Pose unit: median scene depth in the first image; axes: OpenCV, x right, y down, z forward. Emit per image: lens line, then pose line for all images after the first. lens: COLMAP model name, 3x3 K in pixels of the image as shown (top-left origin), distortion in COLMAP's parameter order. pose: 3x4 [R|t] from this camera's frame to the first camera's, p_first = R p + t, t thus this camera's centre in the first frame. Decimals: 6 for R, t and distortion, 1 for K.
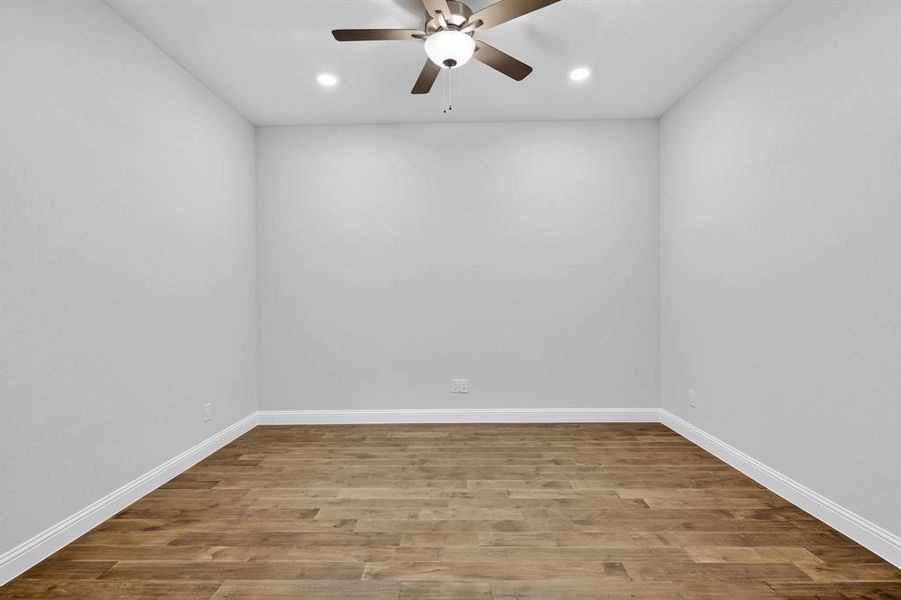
lens RADIAL K [[408.8, 0, 450.9], [0, 408.8, 298.6], [0, 0, 1]] dist [0.000821, 0.000209]
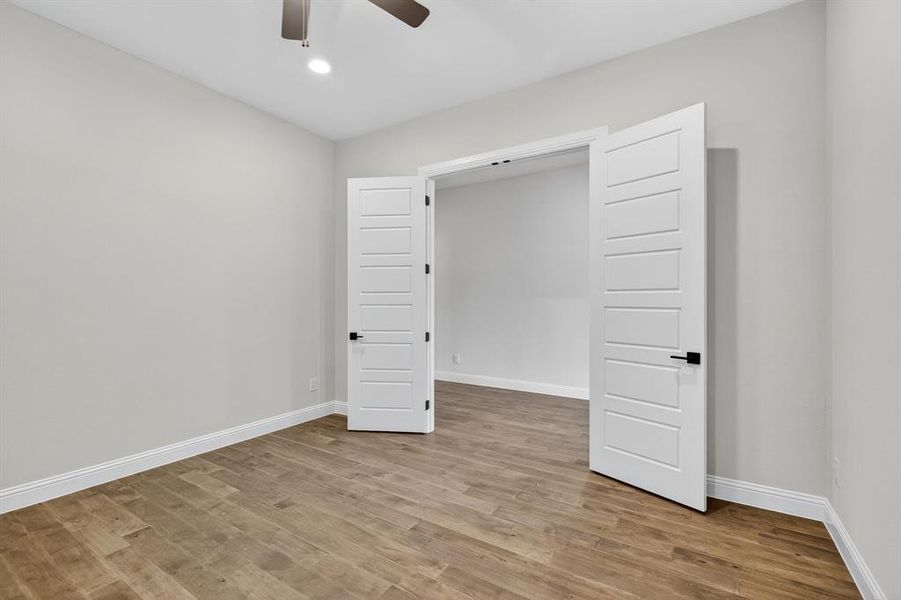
lens RADIAL K [[408.8, 0, 449.4], [0, 408.8, 304.1], [0, 0, 1]] dist [0.000821, 0.000209]
pose [[-0.847091, 0.002977, 0.531439, -0.663193], [0.007395, 0.999954, 0.006186, 0.004608], [-0.531396, 0.009170, -0.847074, 1.595377]]
